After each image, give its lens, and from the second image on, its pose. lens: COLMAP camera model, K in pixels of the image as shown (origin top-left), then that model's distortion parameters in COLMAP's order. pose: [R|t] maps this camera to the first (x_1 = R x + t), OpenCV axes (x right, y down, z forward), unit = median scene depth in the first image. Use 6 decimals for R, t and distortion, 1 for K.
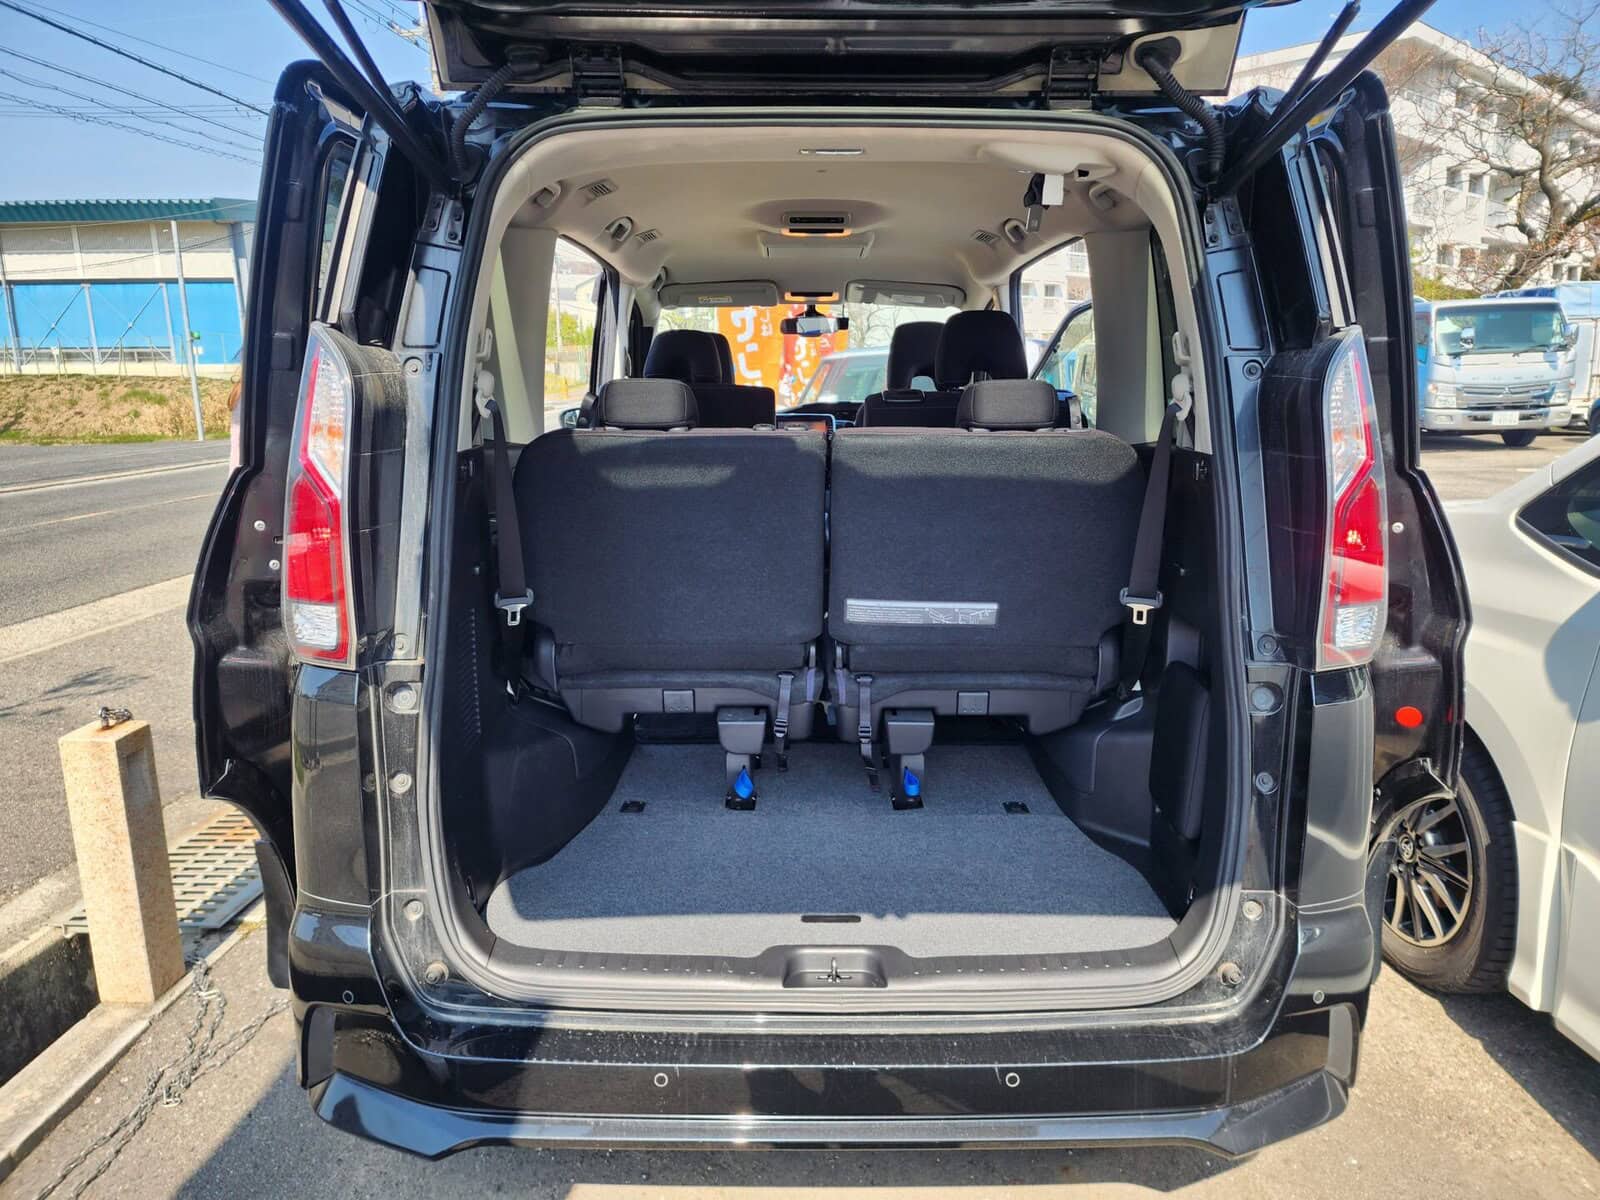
lens RADIAL K [[1097.2, 0, 804.7], [0, 1097.2, 599.0], [0, 0, 1]] dist [0.025447, -0.030783]
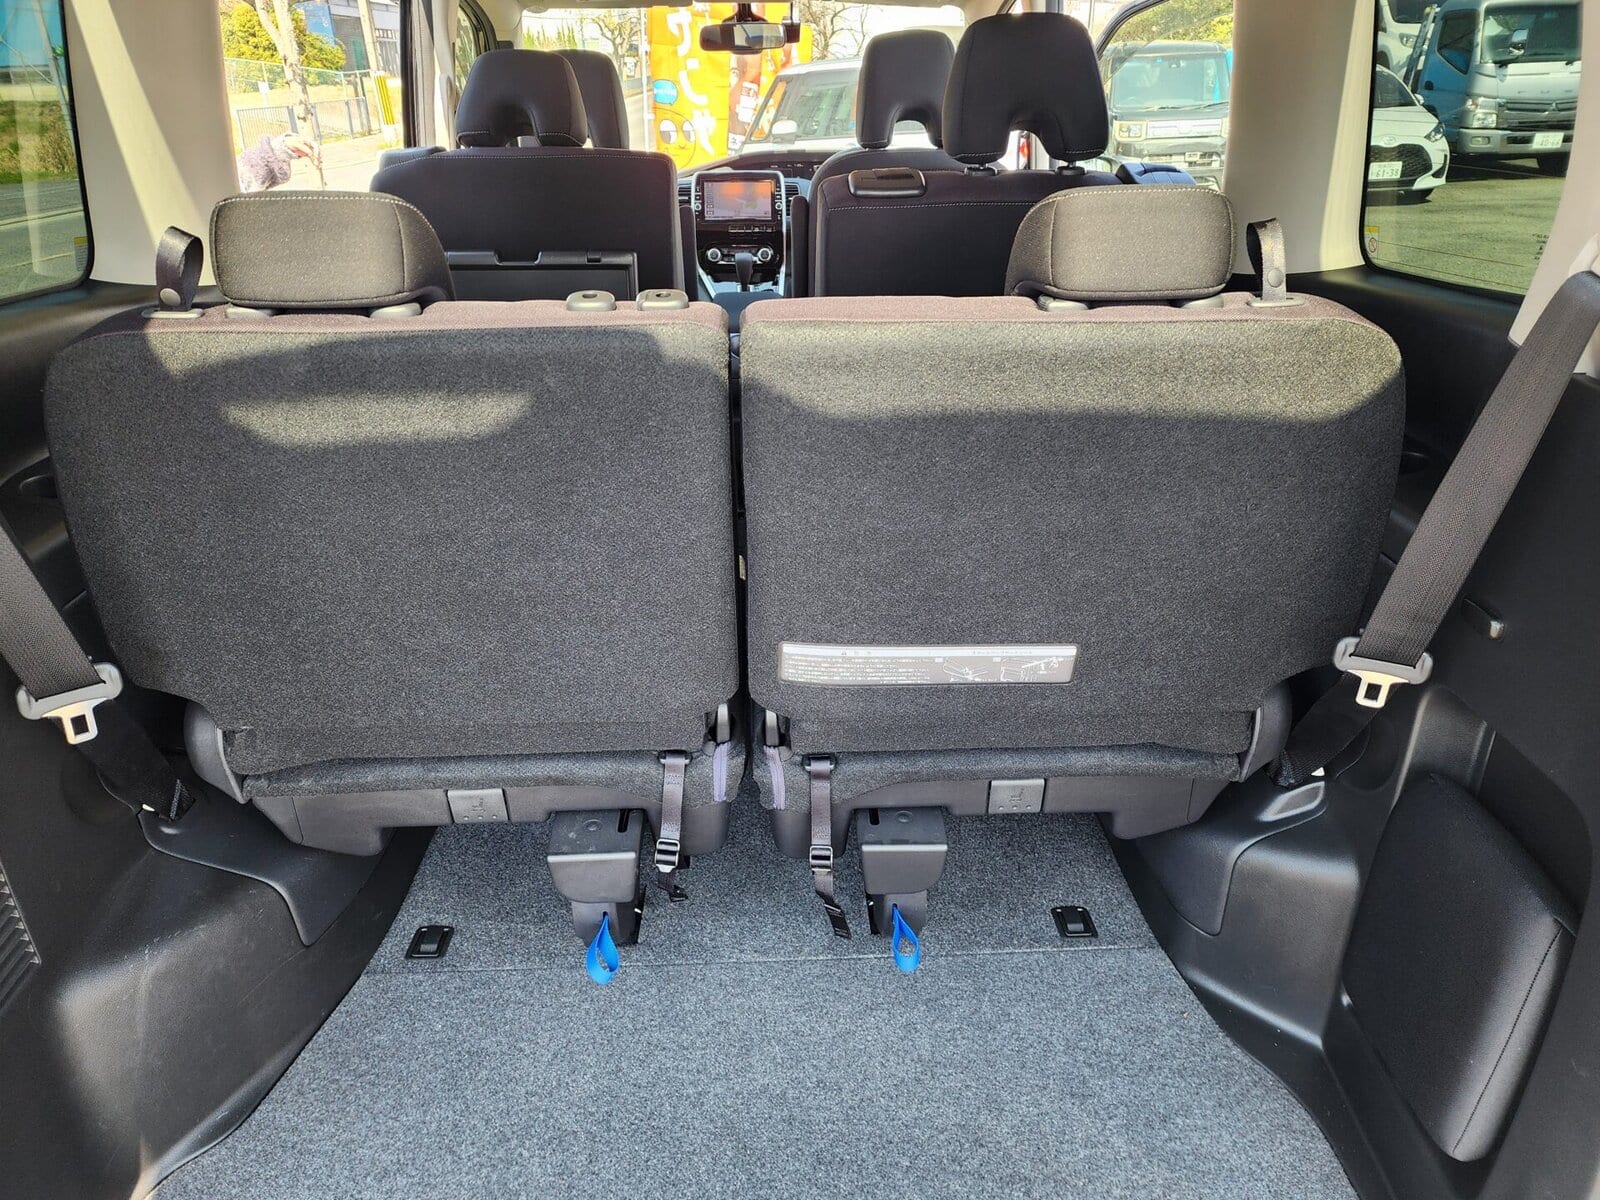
lens RADIAL K [[1097.2, 0, 802.2], [0, 1097.2, 605.5], [0, 0, 1]] dist [0.025447, -0.030783]
pose [[0.999555, -0.019466, 0.022613, 0.035377], [0.013583, 0.971648, 0.236042, -0.131304], [-0.026567, -0.235630, 0.971480, 0.492380]]
